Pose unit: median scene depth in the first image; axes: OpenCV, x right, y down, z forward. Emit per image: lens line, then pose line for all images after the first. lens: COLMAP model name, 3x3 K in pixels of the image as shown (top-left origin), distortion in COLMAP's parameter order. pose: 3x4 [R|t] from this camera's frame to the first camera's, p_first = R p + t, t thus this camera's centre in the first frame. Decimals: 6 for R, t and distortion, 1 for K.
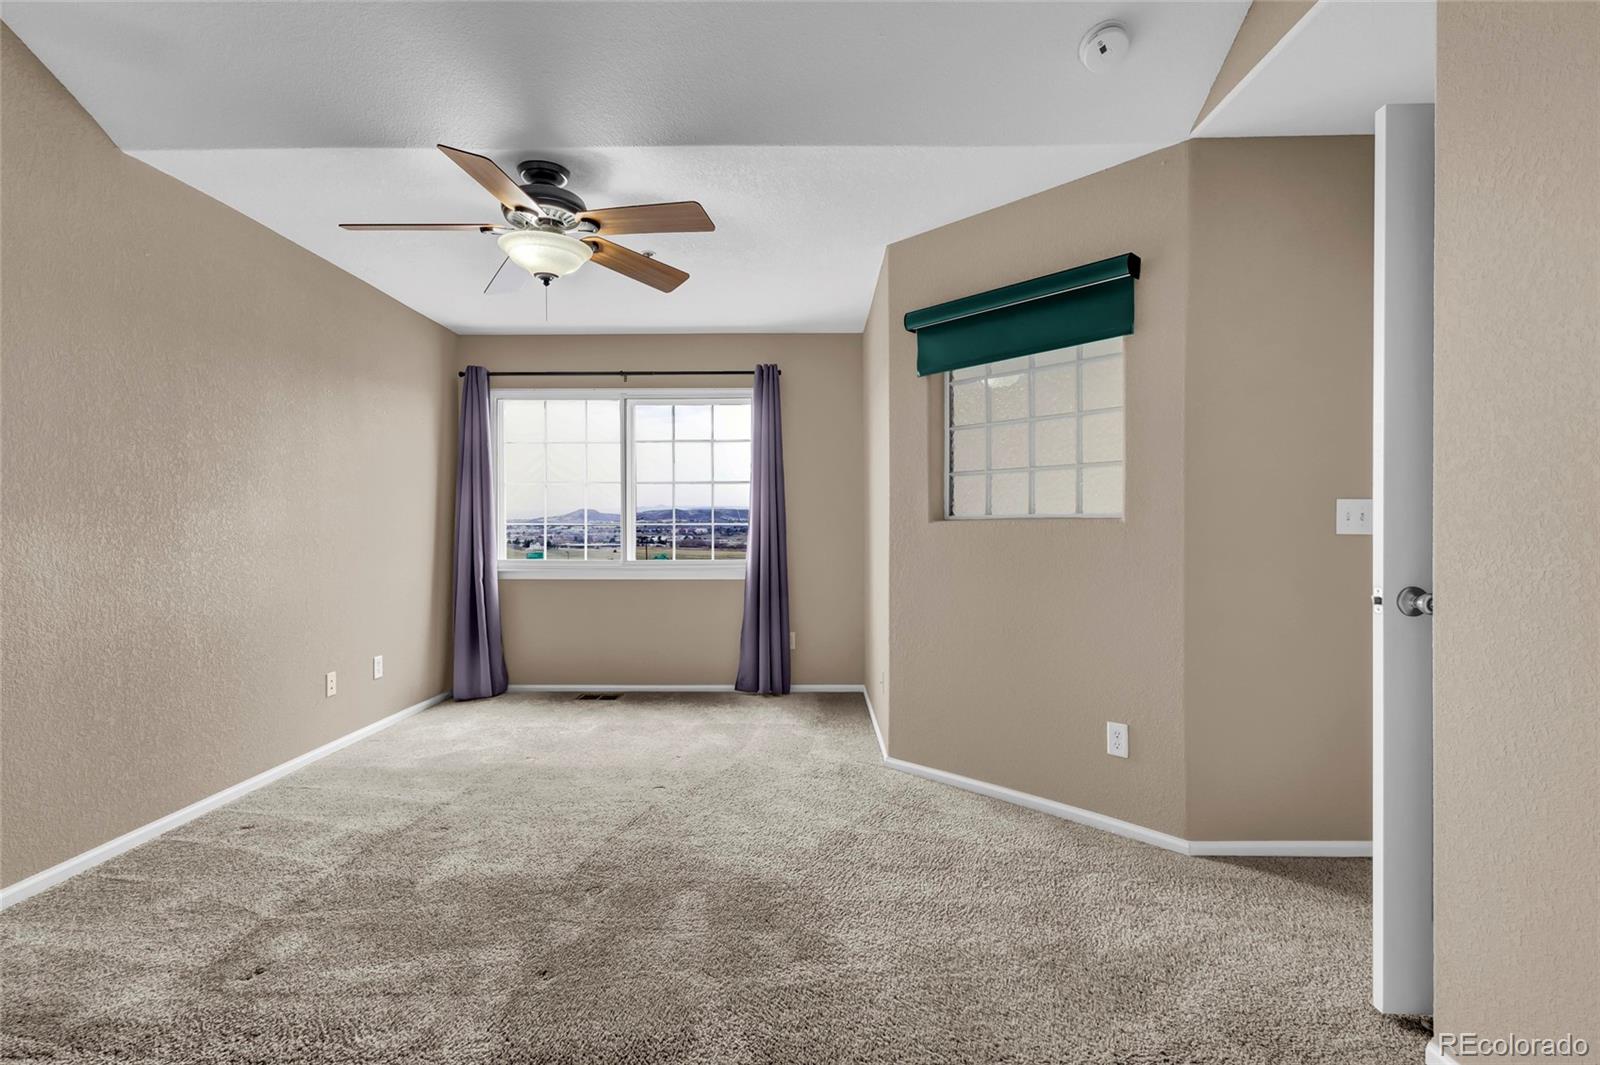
lens RADIAL K [[750.6, 0, 806.0], [0, 750.6, 526.1], [0, 0, 1]] dist [0.000642, 0.001409]
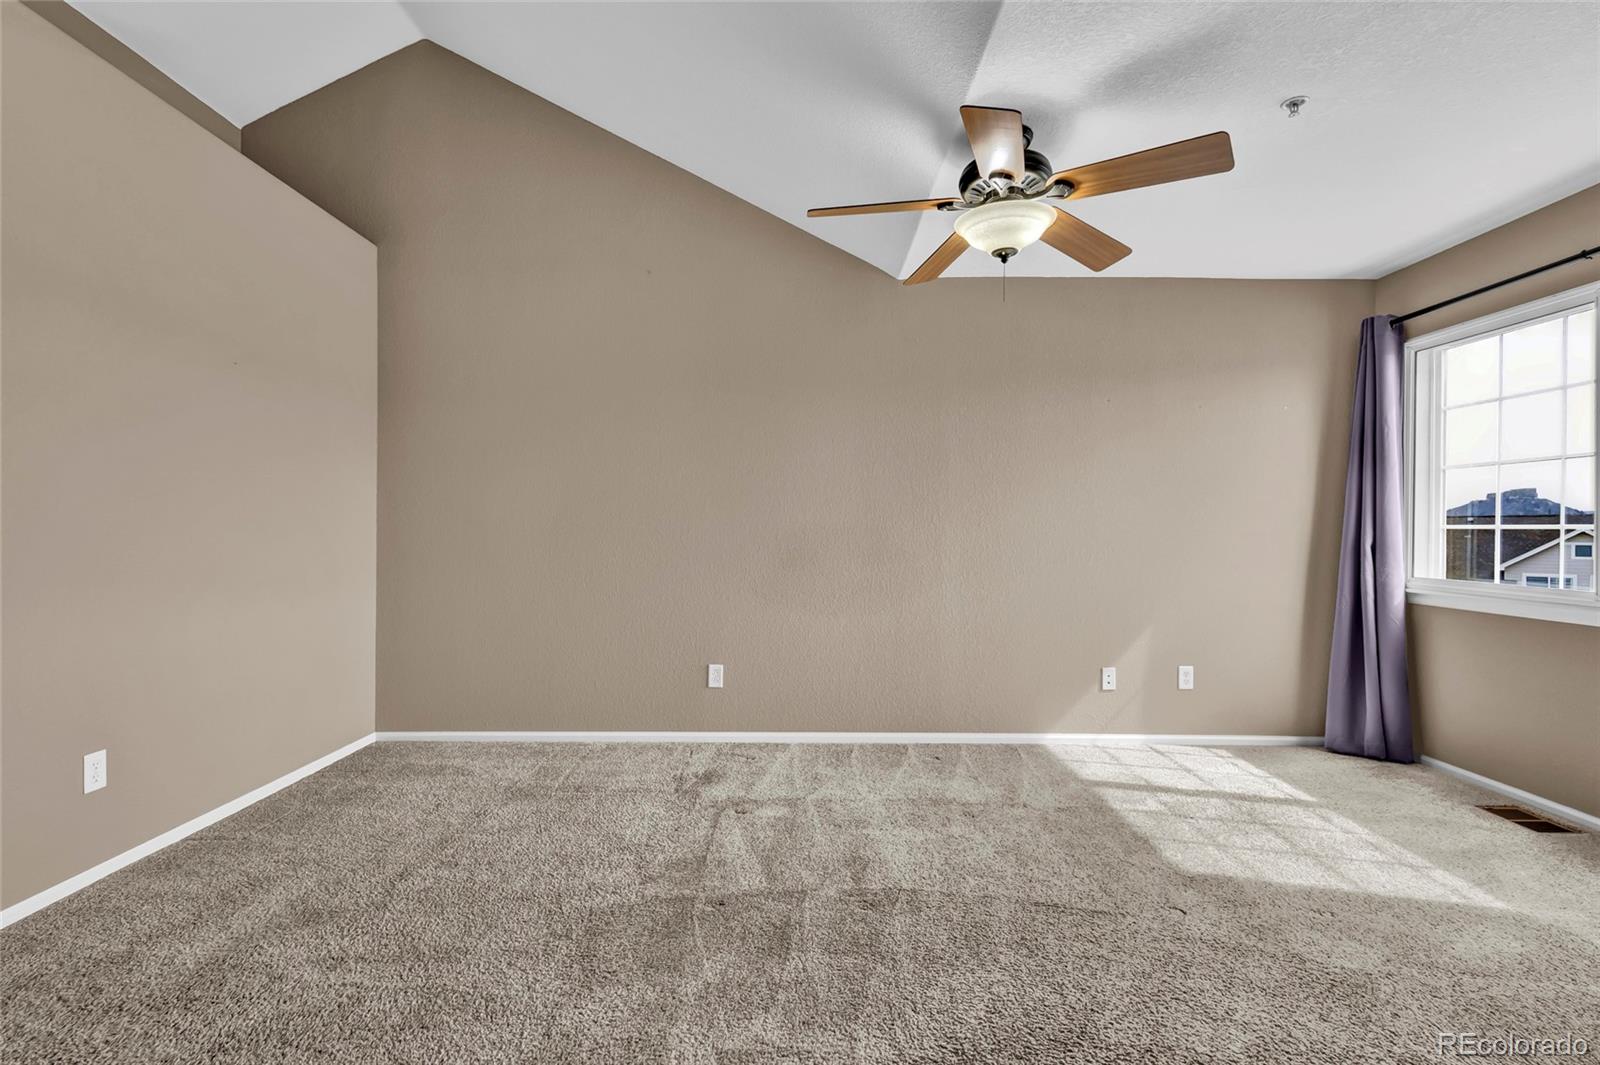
lens RADIAL K [[750.6, 0, 801.1], [0, 750.6, 543.2], [0, 0, 1]] dist [0.000642, 0.001409]
pose [[0.004352, 0.022603, -0.999735, 0.512906], [-0.001646, 0.999743, 0.022596, -0.004397], [0.999989, 0.001547, 0.004388, 0.688855]]
